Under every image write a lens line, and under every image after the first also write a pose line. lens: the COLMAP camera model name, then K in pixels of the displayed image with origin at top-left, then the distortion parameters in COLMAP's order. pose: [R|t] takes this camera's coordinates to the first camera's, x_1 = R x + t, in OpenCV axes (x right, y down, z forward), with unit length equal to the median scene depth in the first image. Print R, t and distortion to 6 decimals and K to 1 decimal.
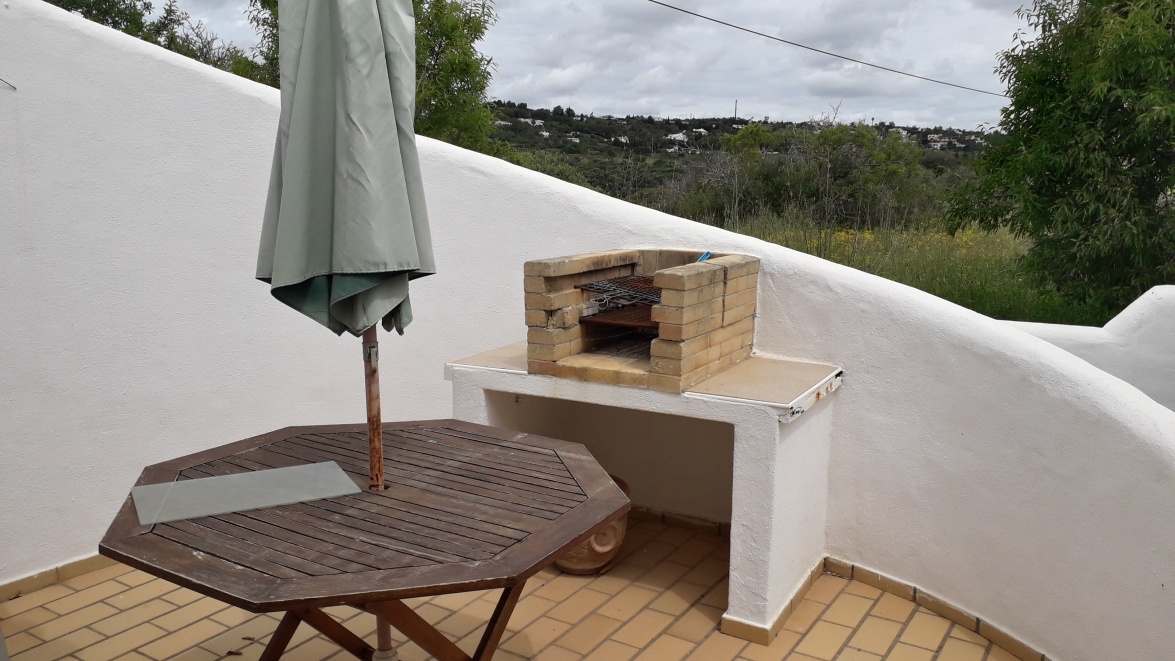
lens RADIAL K [[928.7, 0, 586.9], [0, 928.7, 345.8], [0, 0, 1]] dist [0.194657, -0.387970]
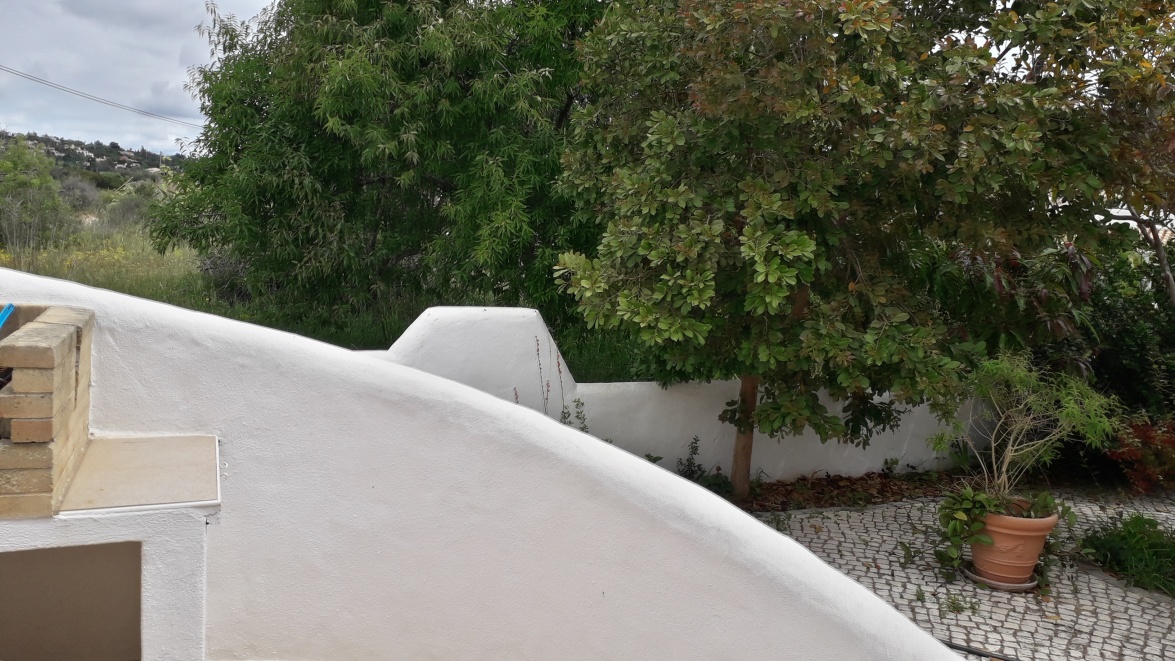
lens RADIAL K [[949.7, 0, 587.5], [0, 949.7, 330.5], [0, 0, 1]] dist [0.070451, -0.143482]
pose [[0.637044, -0.083774, 0.766261, -0.150816], [0.106032, 0.994151, 0.020537, -0.048885], [-0.763500, 0.068165, 0.642201, 0.194231]]
